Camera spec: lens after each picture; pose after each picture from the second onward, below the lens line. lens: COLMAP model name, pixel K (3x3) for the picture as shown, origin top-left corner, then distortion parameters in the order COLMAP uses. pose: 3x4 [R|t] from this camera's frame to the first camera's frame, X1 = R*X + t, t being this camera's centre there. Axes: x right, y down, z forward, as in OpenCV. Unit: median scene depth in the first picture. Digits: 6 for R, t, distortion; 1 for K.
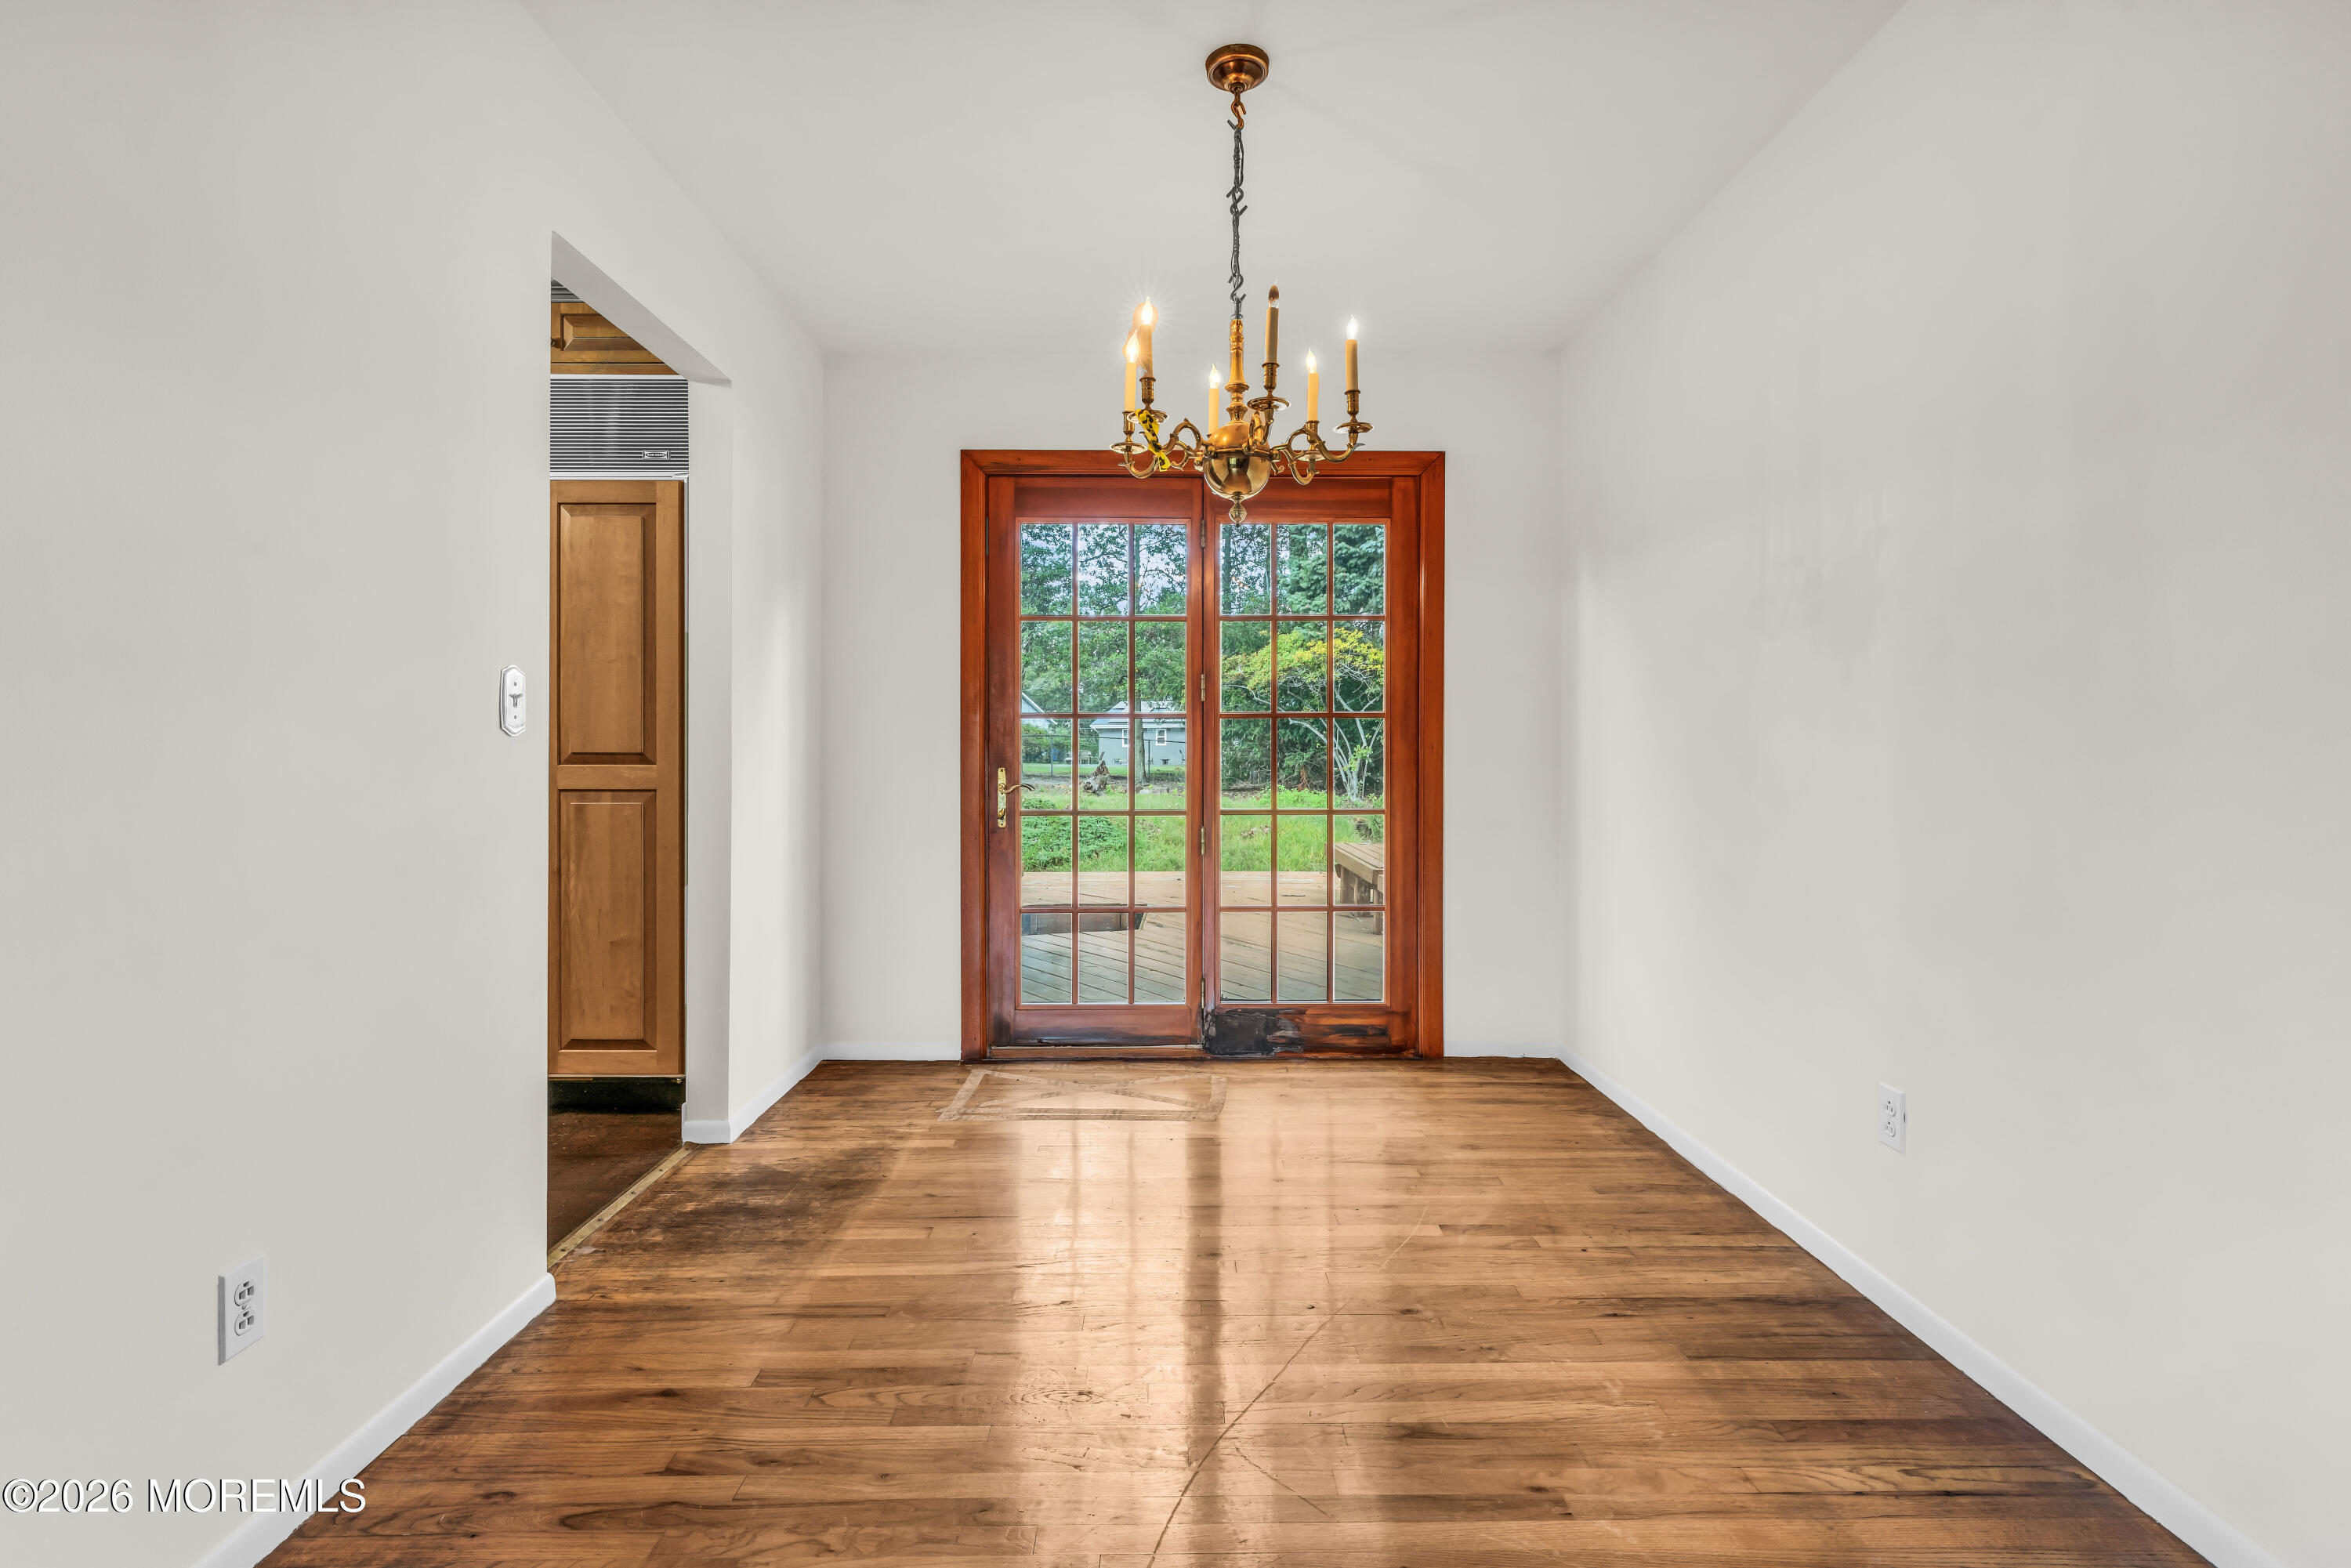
lens RADIAL K [[1067.0, 0, 1171.5], [0, 1067.0, 777.9], [0, 0, 1]] dist [-0.002352, -0.000402]
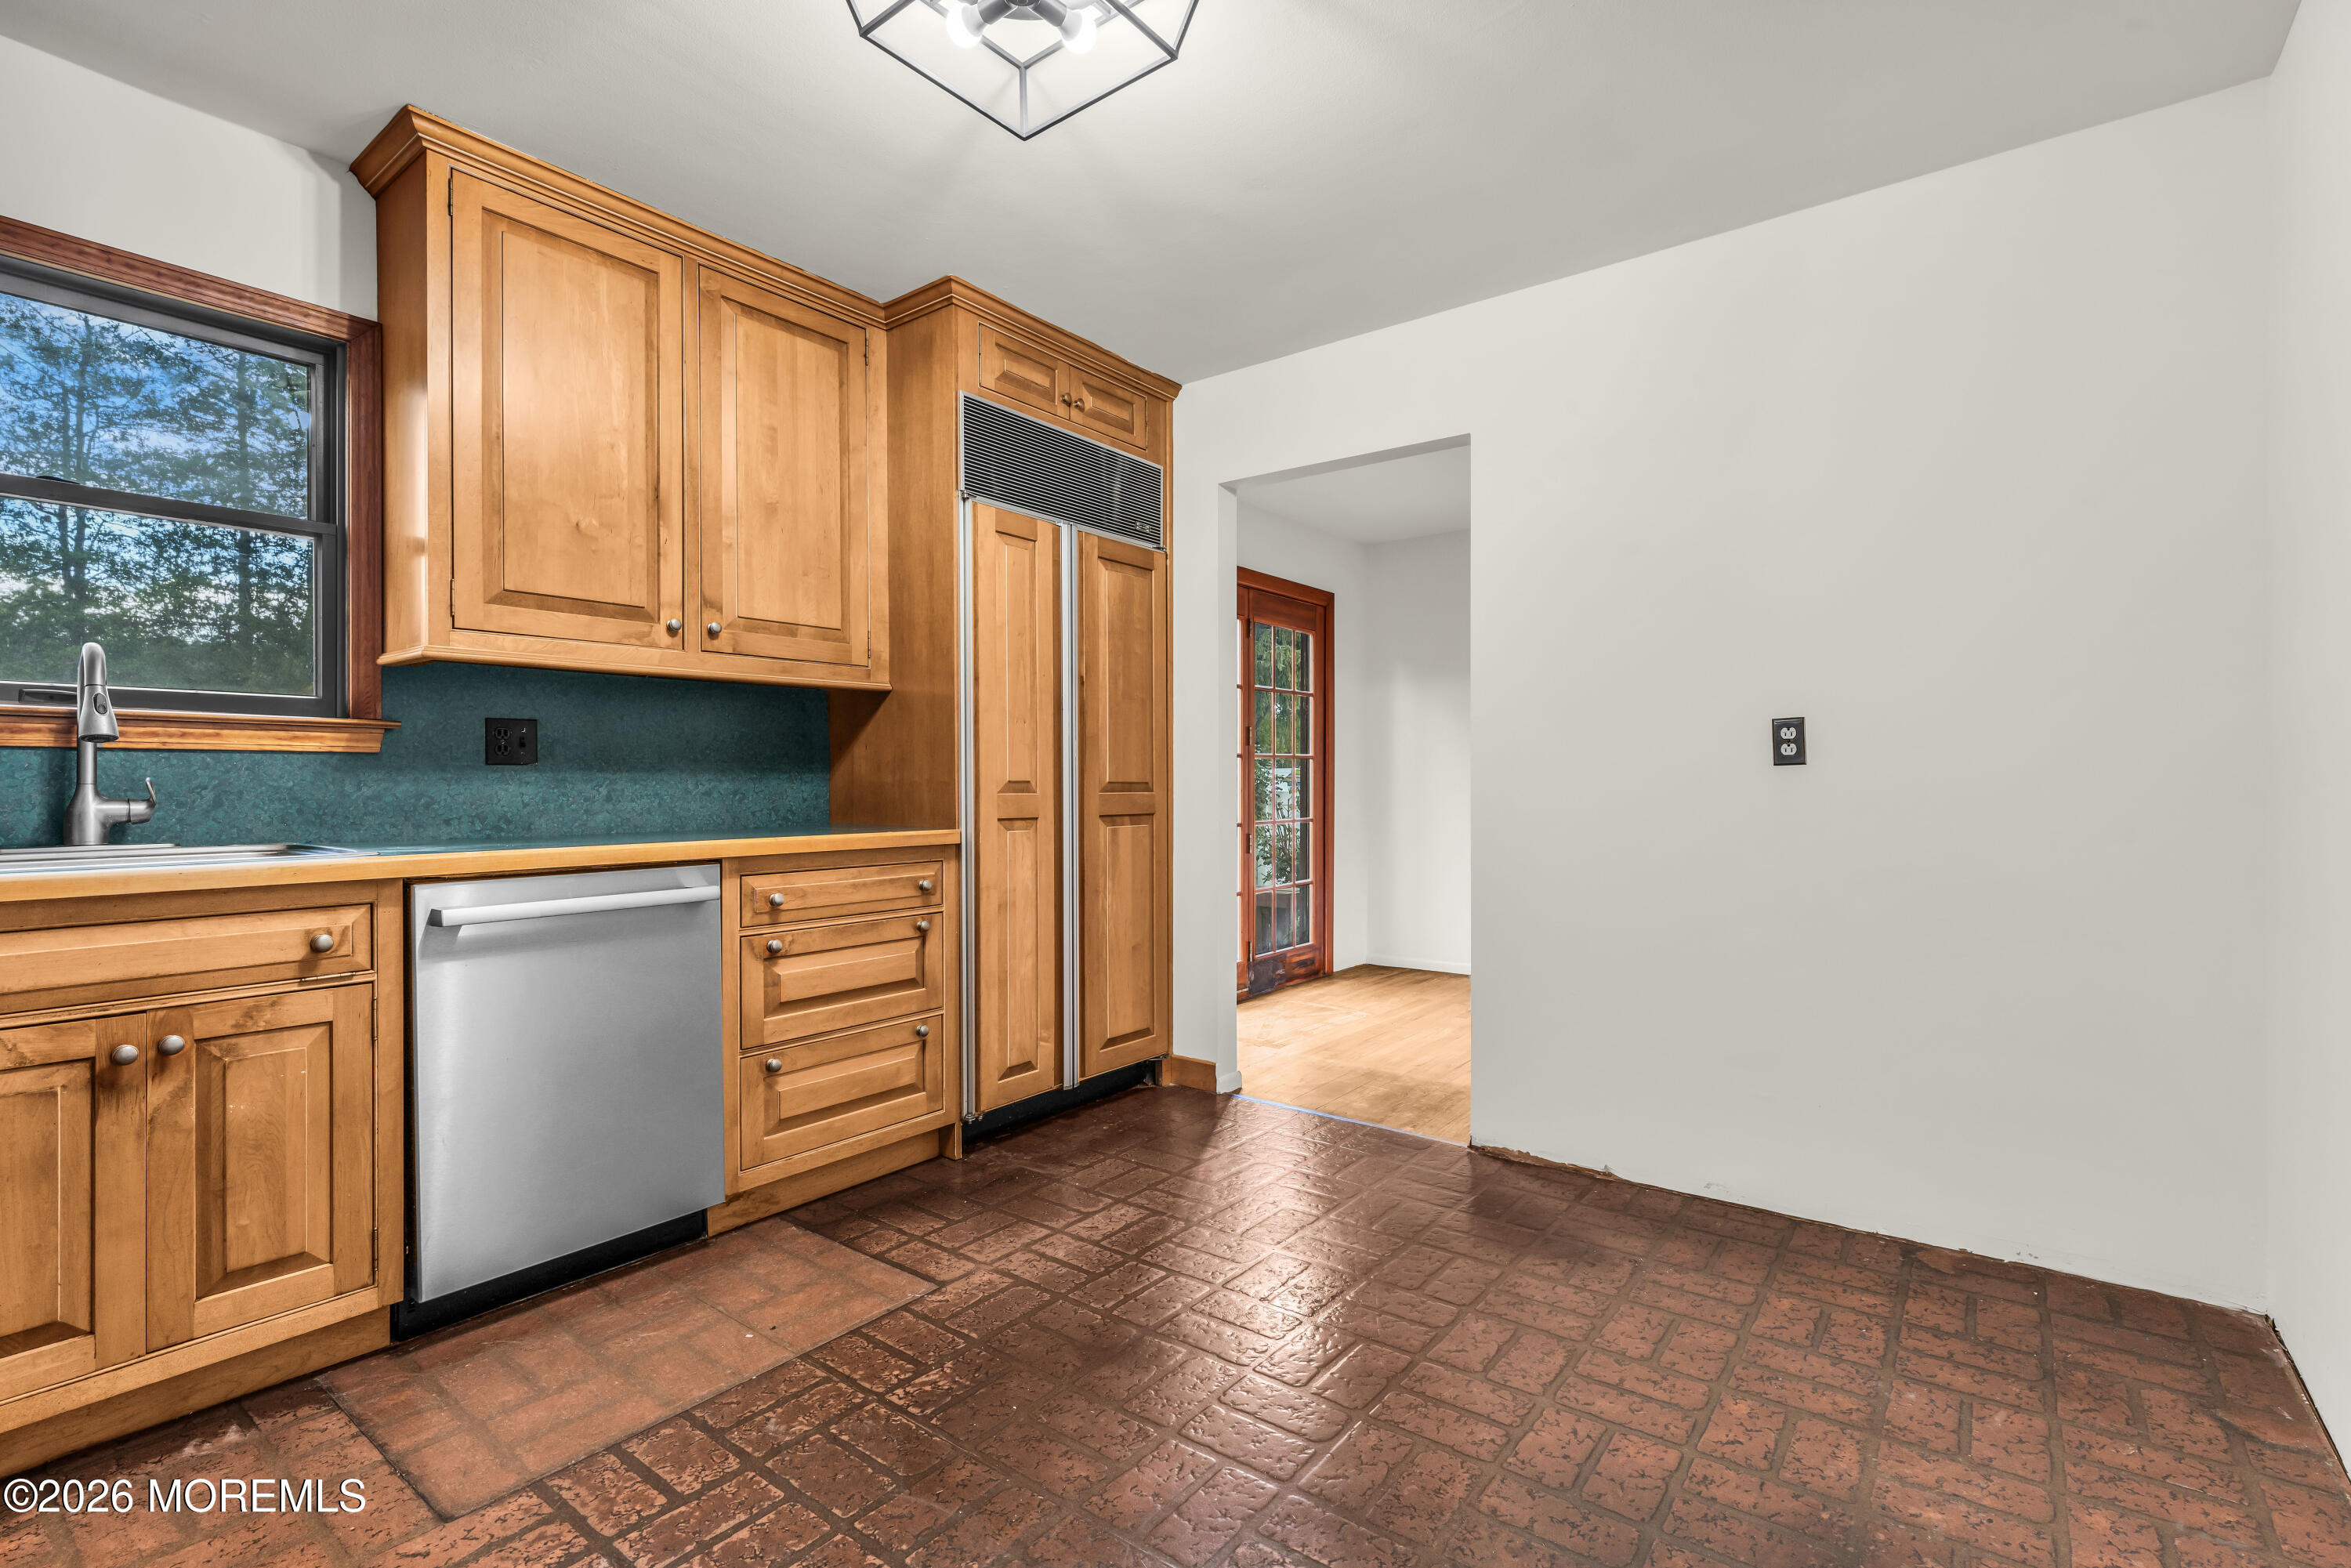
lens RADIAL K [[1067.0, 0, 1167.5], [0, 1067.0, 783.0], [0, 0, 1]] dist [-0.002352, -0.000402]
pose [[0.607977, 0.004409, 0.793942, -1.412338], [-0.000206, 0.999985, -0.005395, -0.016486], [-0.793954, 0.003117, 0.607969, 0.272151]]
